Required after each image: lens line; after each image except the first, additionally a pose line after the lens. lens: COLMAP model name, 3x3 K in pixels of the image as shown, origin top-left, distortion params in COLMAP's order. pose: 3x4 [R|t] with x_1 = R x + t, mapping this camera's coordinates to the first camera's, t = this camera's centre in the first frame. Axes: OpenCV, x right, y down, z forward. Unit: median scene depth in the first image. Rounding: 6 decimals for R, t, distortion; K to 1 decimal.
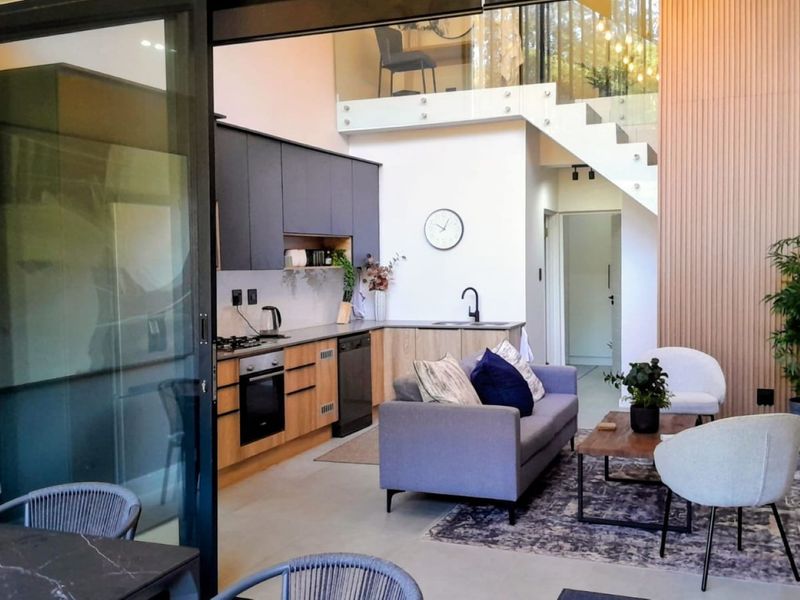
lens RADIAL K [[891.9, 0, 371.1], [0, 891.9, 302.2], [0, 0, 1]] dist [0.020451, -0.017970]
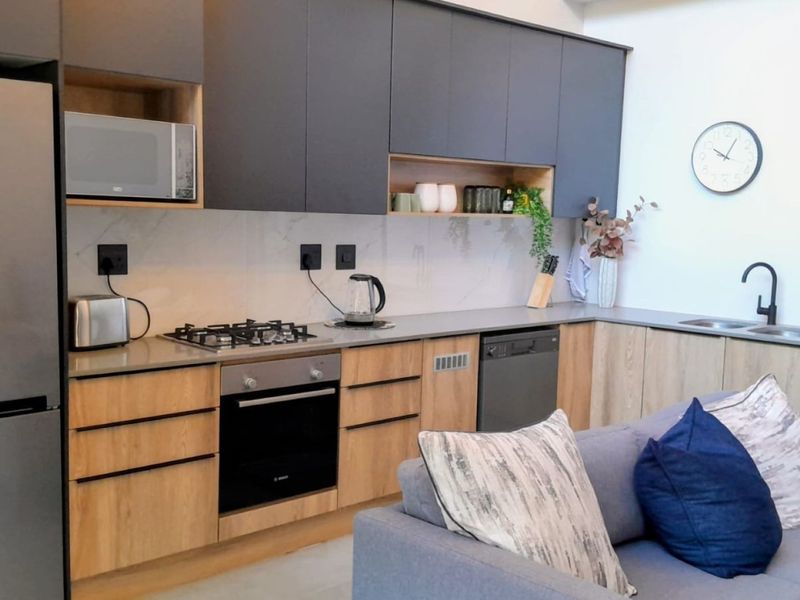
lens RADIAL K [[891.9, 0, 371.1], [0, 891.9, 302.2], [0, 0, 1]] dist [0.020451, -0.017970]
pose [[0.899417, 0.080124, -0.429684, 0.137311], [-0.056273, 0.996100, 0.067952, -0.016388], [0.433453, -0.036938, 0.900419, 0.402457]]
